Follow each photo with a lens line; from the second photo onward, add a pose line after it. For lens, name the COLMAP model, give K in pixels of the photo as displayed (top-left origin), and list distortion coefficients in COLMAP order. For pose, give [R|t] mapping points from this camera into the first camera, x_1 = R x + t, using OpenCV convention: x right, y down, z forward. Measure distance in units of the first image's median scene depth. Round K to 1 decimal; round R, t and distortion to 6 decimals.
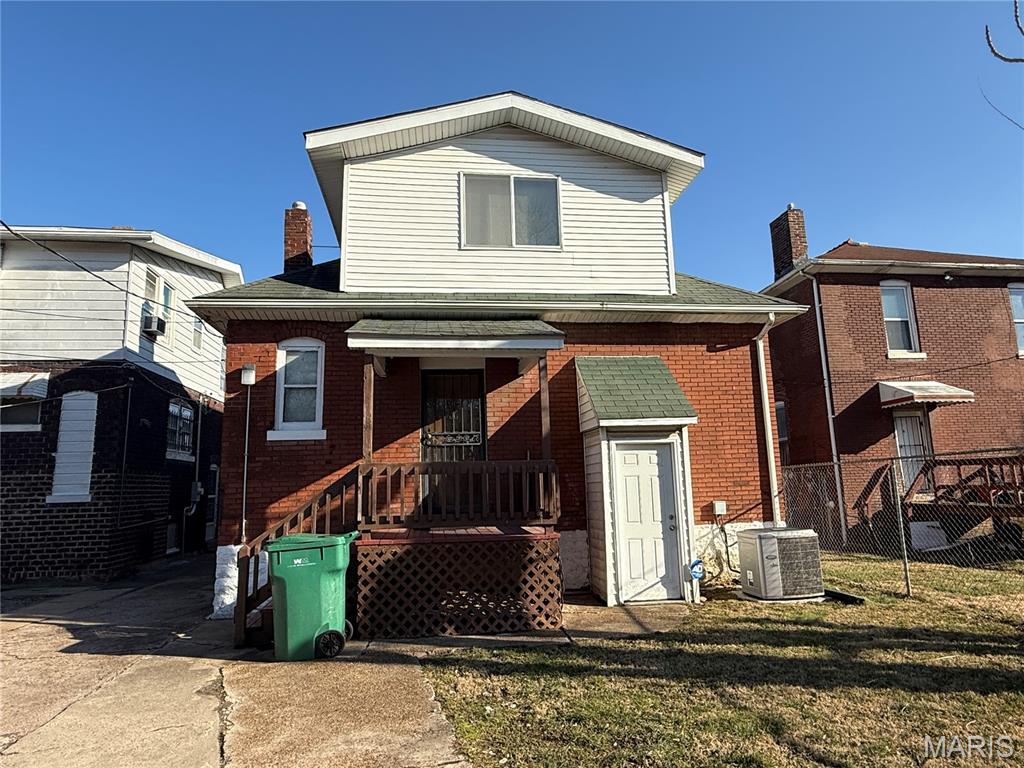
lens RADIAL K [[632.4, 0, 512.0], [0, 632.4, 384.0], [0, 0, 1]] dist [-0.004410, -0.002033]
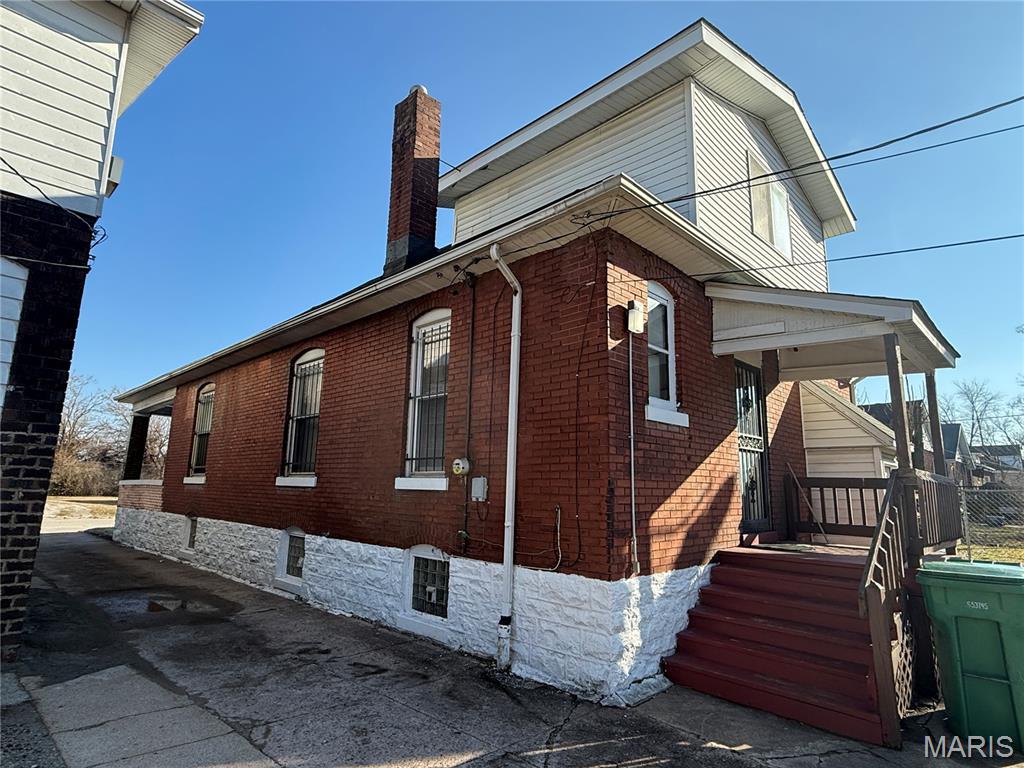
lens RADIAL K [[554.4, 0, 512.0], [0, 554.4, 384.0], [0, 0, 1]] dist [0.000342, 0.000217]
pose [[0.777676, 0.149446, 0.610644, -0.877309], [-0.146151, 0.987699, -0.055596, 0.104564], [-0.611441, -0.046011, 0.789951, 0.613076]]
